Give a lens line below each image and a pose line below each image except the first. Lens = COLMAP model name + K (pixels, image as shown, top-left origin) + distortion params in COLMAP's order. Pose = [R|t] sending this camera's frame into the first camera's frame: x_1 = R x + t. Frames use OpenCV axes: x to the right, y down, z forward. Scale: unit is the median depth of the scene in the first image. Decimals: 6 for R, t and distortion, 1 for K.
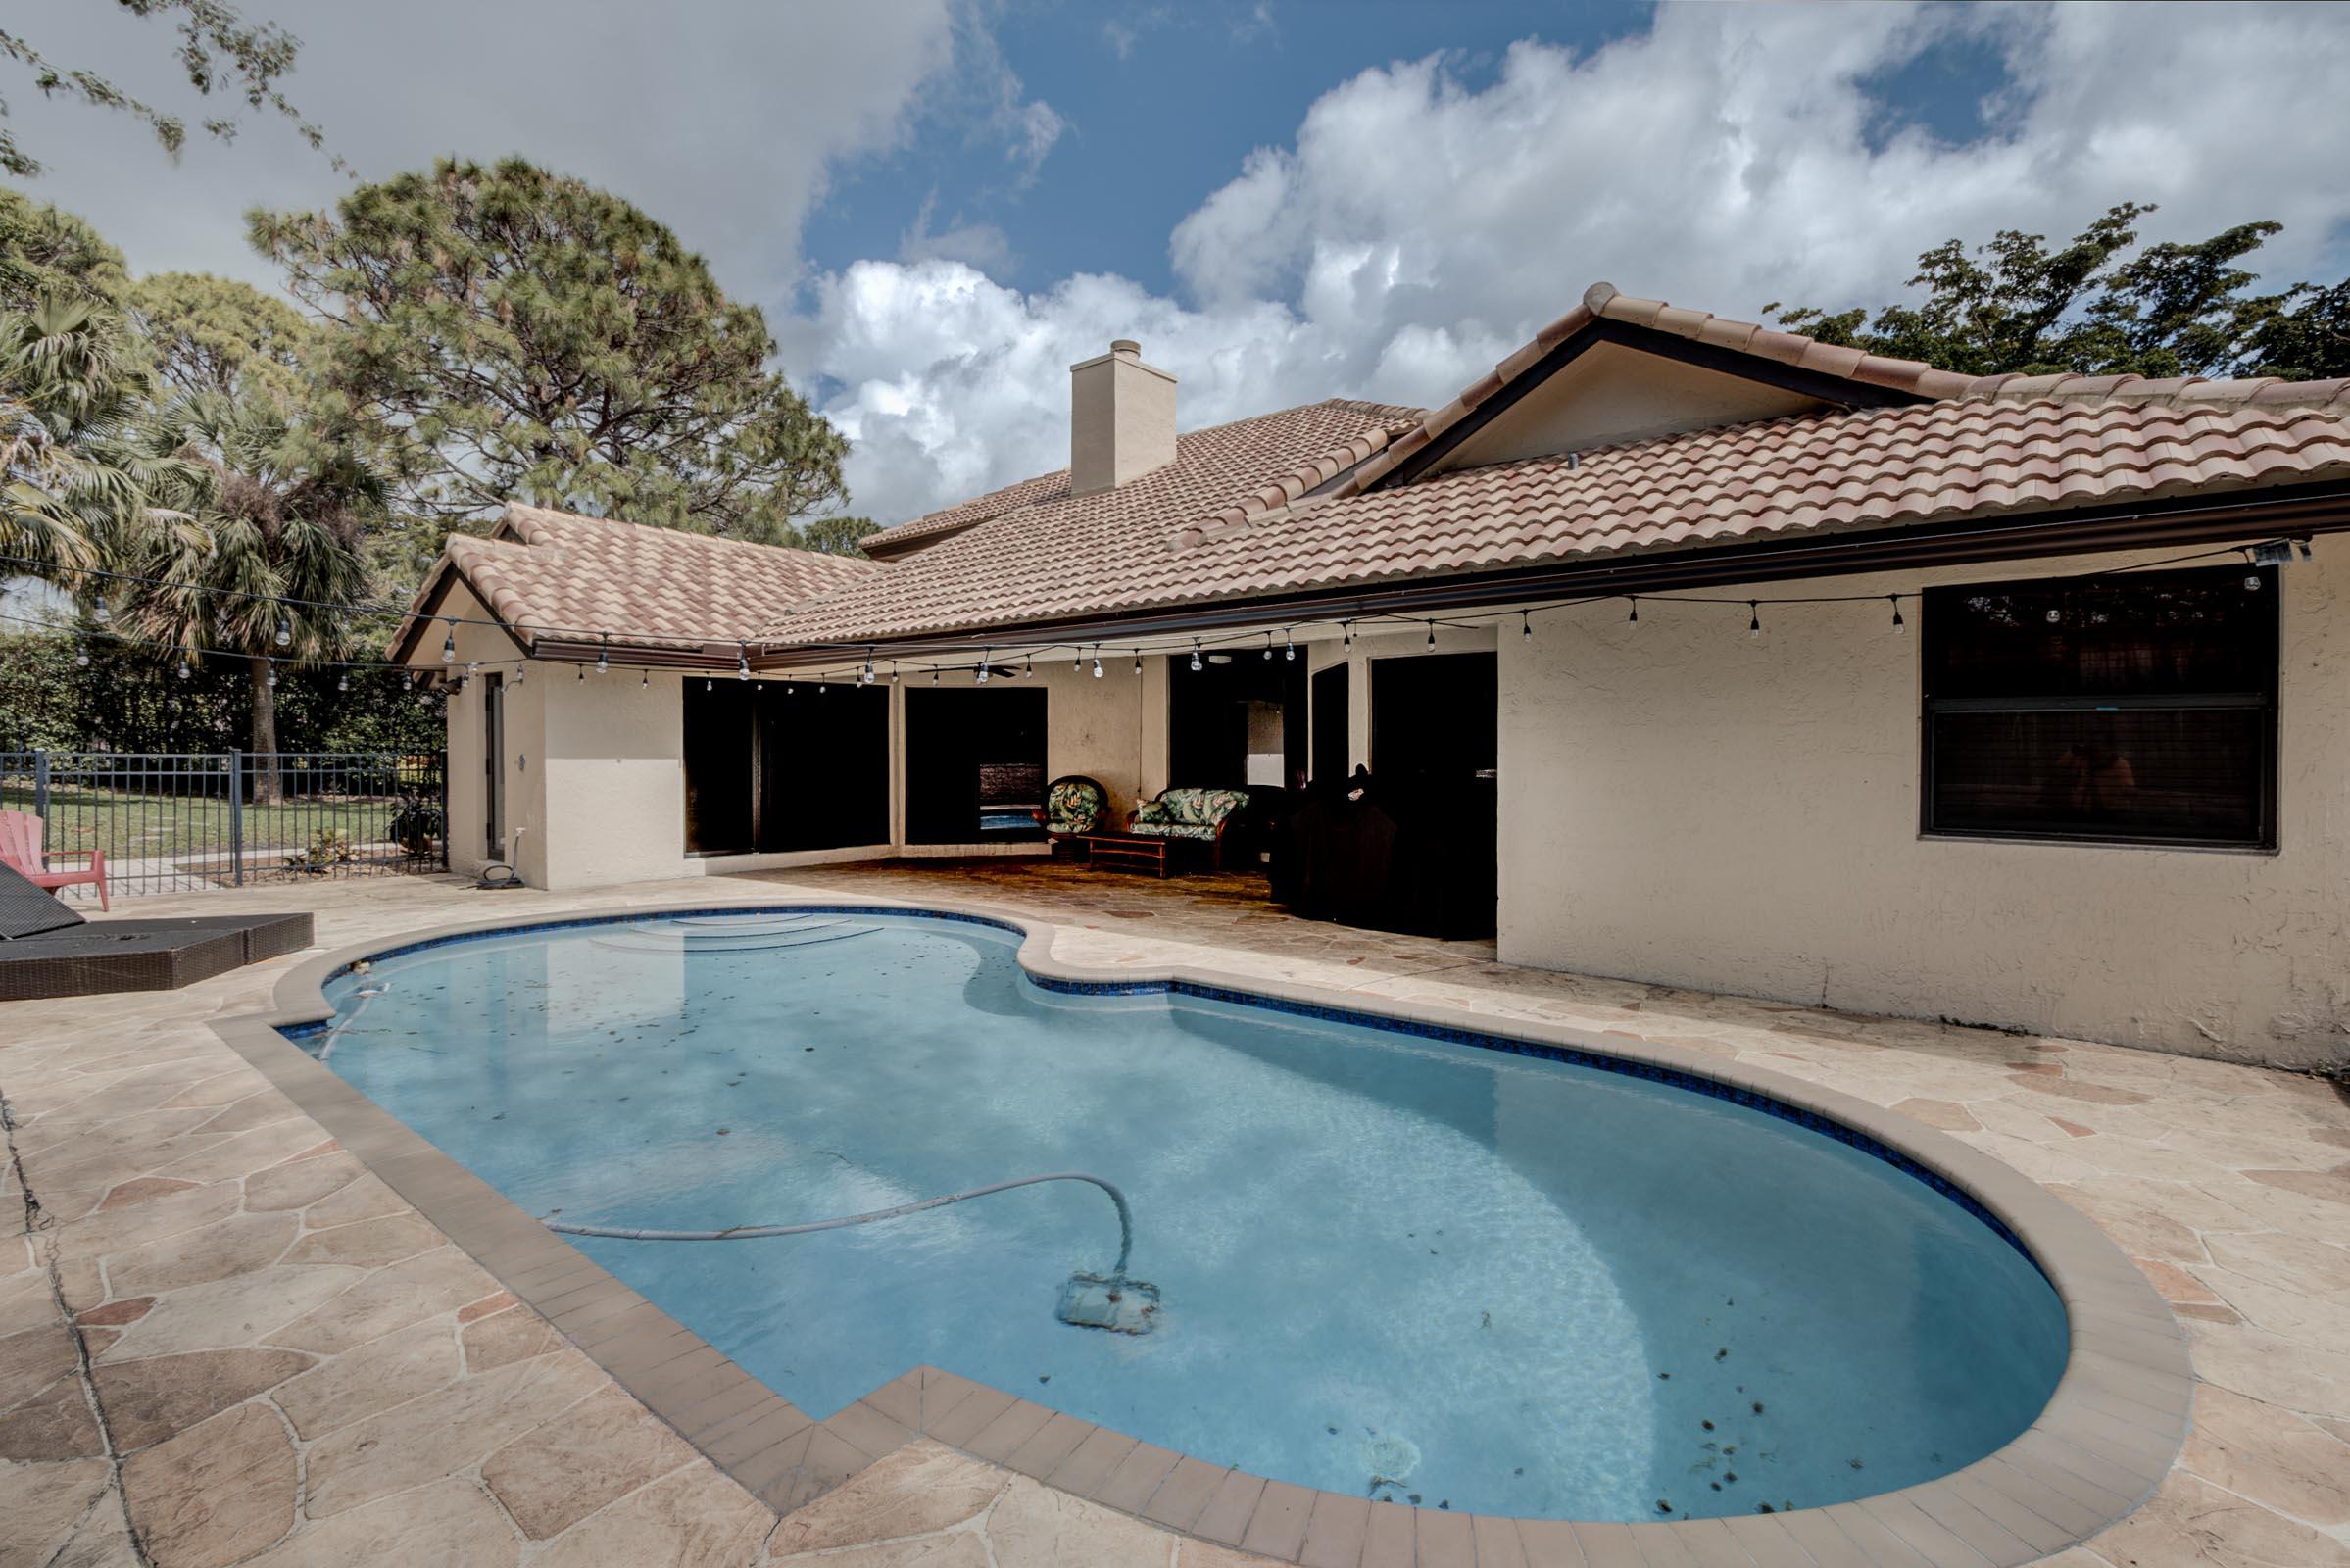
lens RADIAL K [[1108.4, 0, 1176.6], [0, 1108.4, 770.6], [0, 0, 1]] dist [-0.018485, 0.004190]
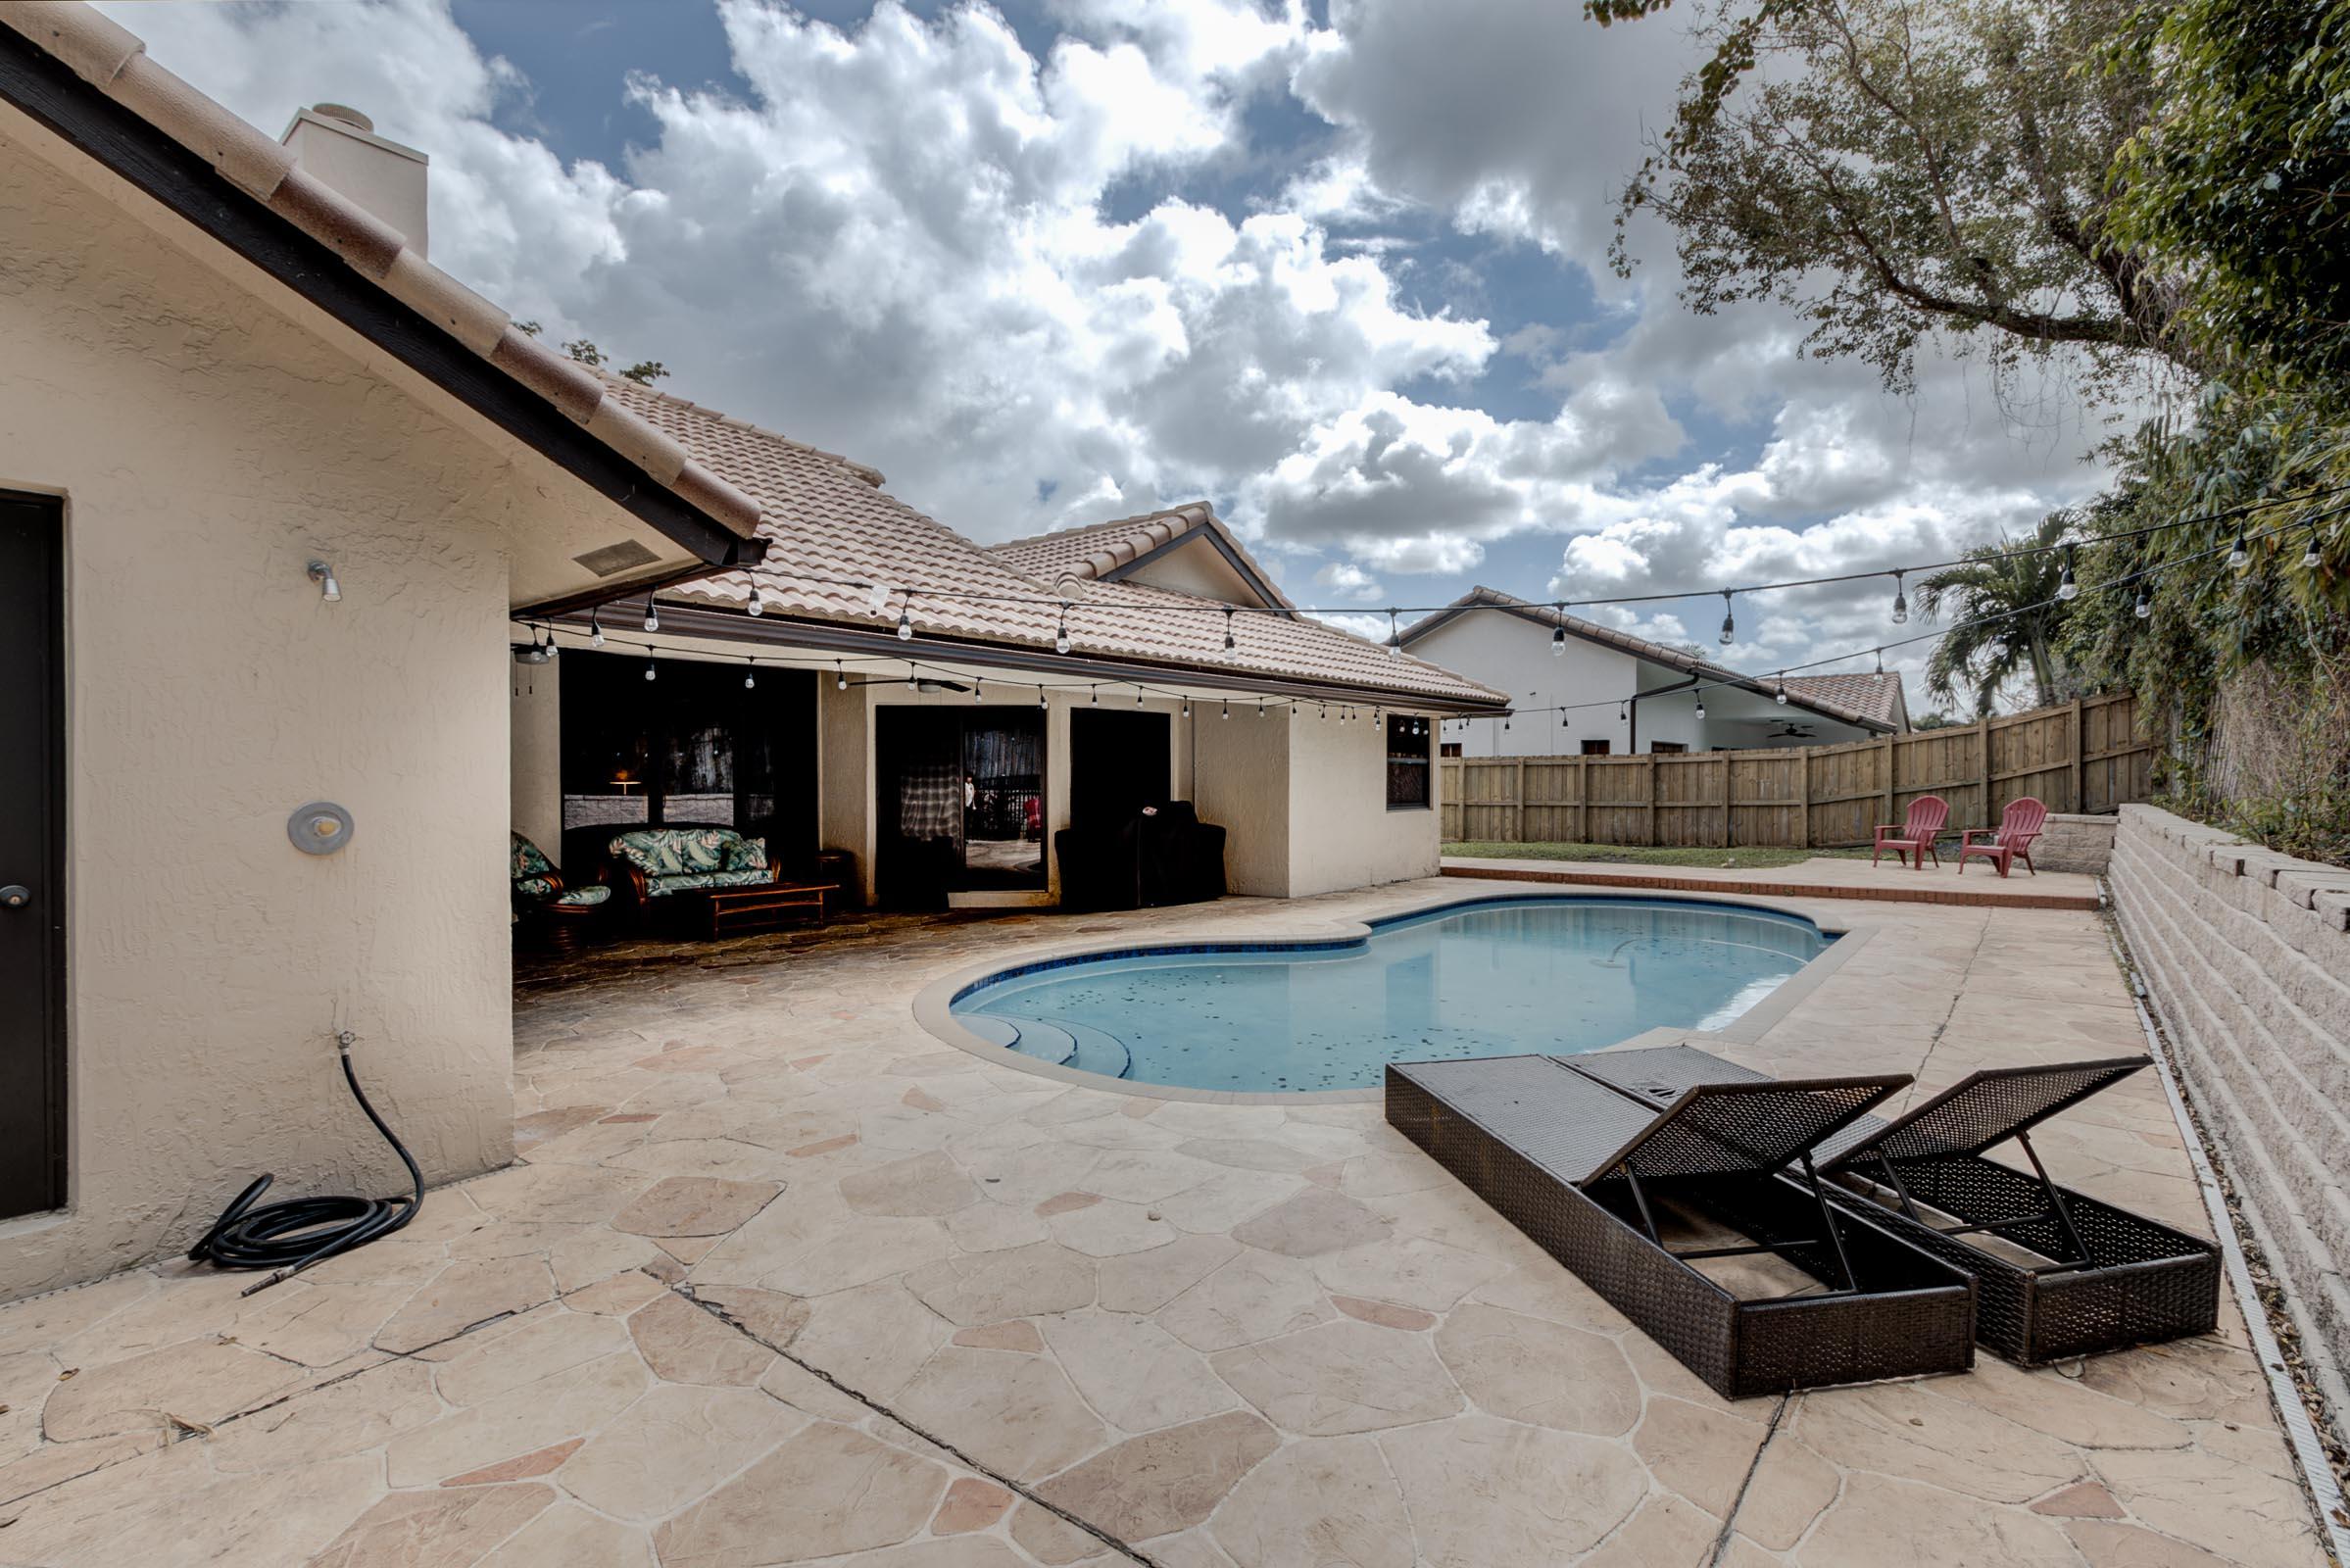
lens RADIAL K [[1108.4, 0, 1176.2], [0, 1108.4, 783.4], [0, 0, 1]] dist [-0.018485, 0.004190]
pose [[-0.025666, -0.007620, 0.999642, -1.210886], [0.019469, 0.999777, 0.008121, -0.024552], [-0.999481, 0.019671, -0.025512, 1.032018]]
